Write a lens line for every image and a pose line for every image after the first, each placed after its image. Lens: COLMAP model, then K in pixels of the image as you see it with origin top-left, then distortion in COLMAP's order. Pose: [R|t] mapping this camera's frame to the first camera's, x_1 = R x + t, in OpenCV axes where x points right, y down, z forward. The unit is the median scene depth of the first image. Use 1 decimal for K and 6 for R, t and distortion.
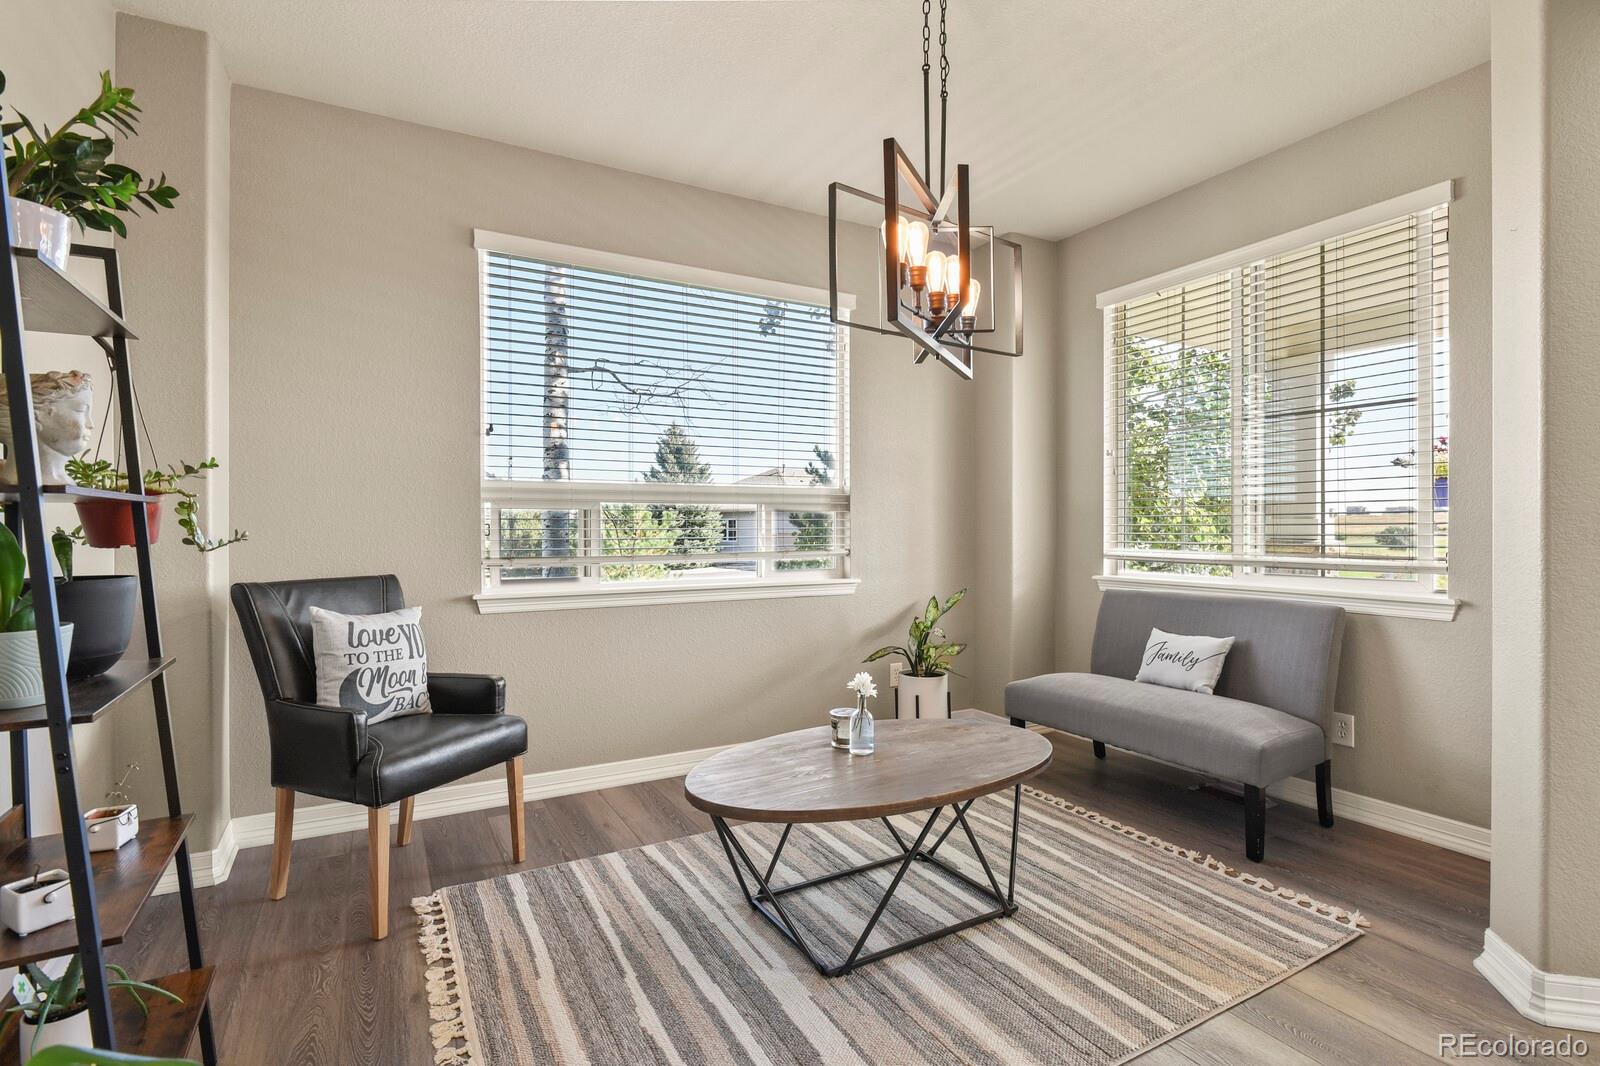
lens RADIAL K [[772.6, 0, 811.2], [0, 772.6, 529.3], [0, 0, 1]] dist [0.019031, 0.000216]
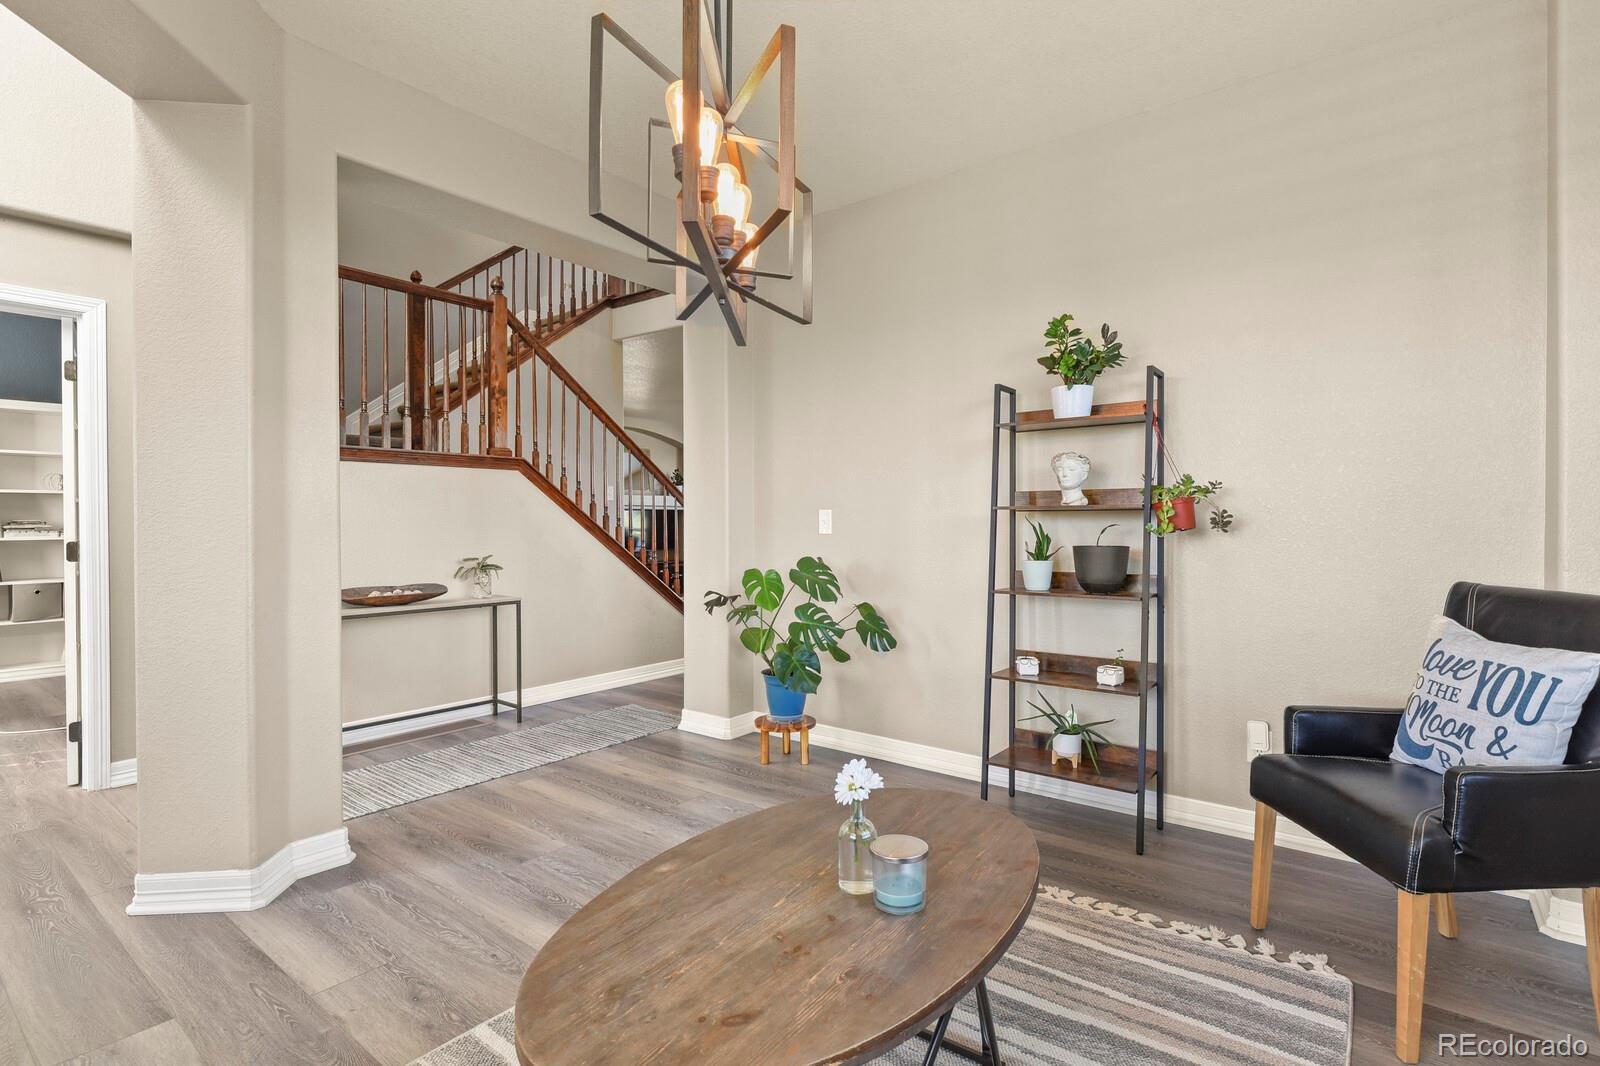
lens RADIAL K [[772.6, 0, 806.3], [0, 772.6, 535.6], [0, 0, 1]] dist [0.019031, 0.000216]
pose [[-0.923997, 0.011300, -0.382233, 0.338313], [0.005994, 0.999868, 0.015069, -0.004570], [0.382353, 0.011633, -0.923943, 1.552657]]
